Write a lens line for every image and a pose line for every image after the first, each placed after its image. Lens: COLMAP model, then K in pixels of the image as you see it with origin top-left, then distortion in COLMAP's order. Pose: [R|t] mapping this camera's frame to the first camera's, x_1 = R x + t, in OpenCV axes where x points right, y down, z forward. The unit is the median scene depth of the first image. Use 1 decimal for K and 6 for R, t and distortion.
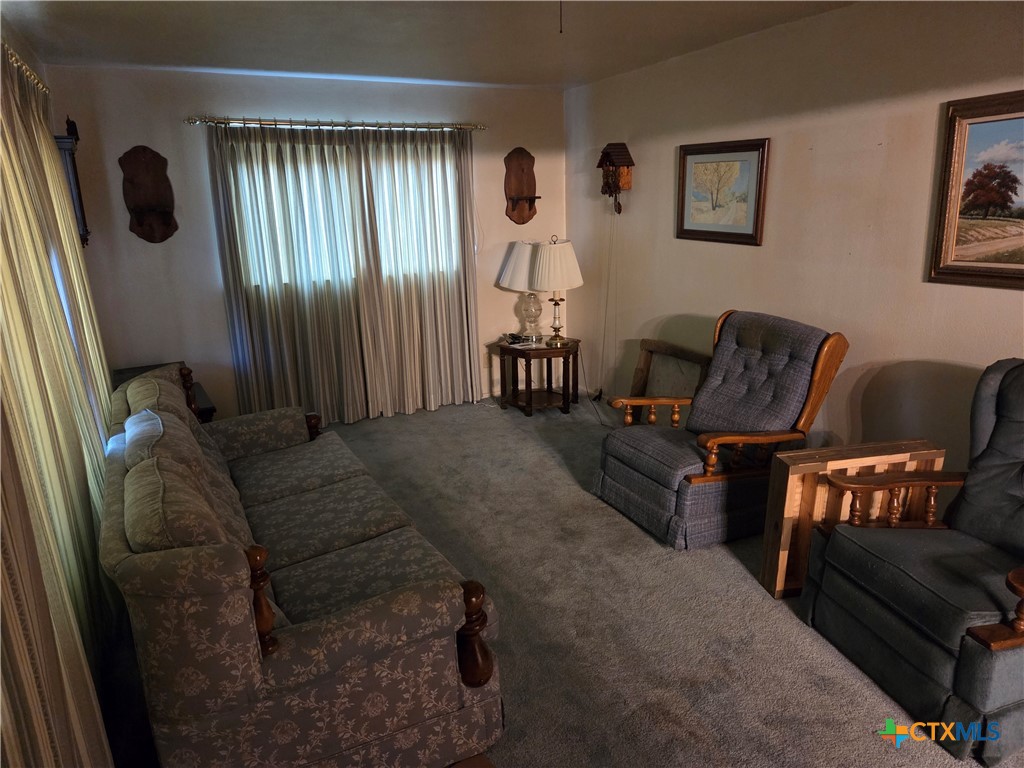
lens RADIAL K [[688.1, 0, 510.8], [0, 688.1, 383.1], [0, 0, 1]] dist [0.068276, -0.051766]
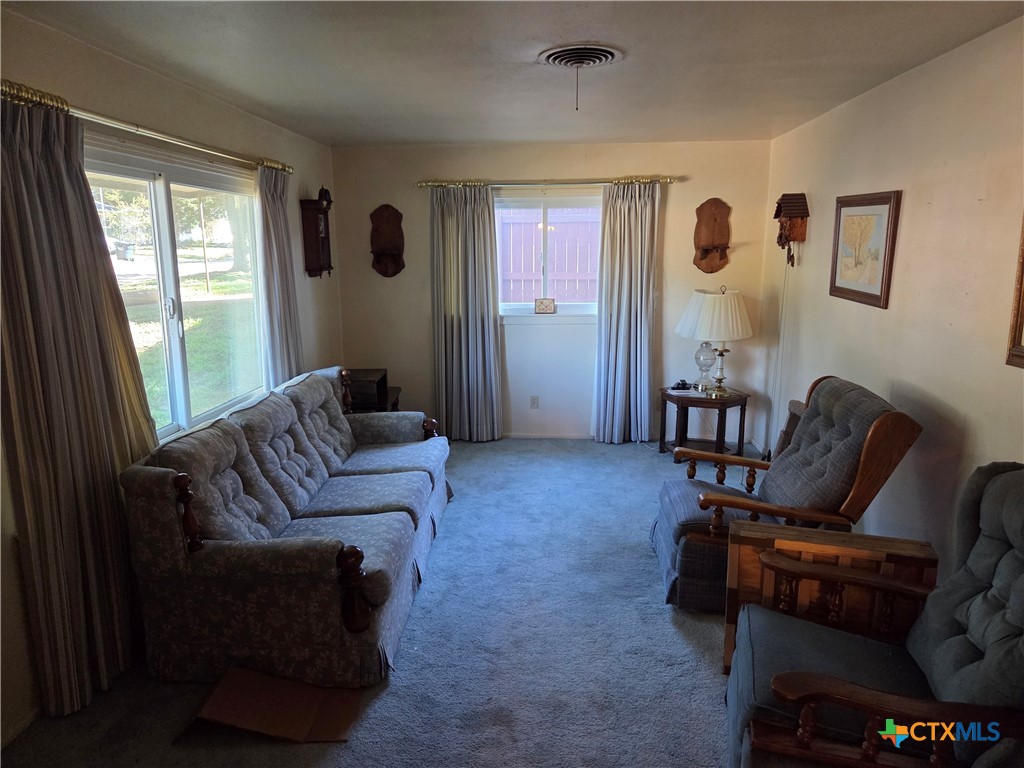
lens RADIAL K [[688.1, 0, 505.5], [0, 688.1, 387.1], [0, 0, 1]] dist [0.068276, -0.051766]
pose [[0.865732, 0.122321, -0.485331, 0.347058], [-0.146695, 0.989104, -0.012384, -0.014590], [0.478528, 0.081916, 0.874243, -0.005711]]
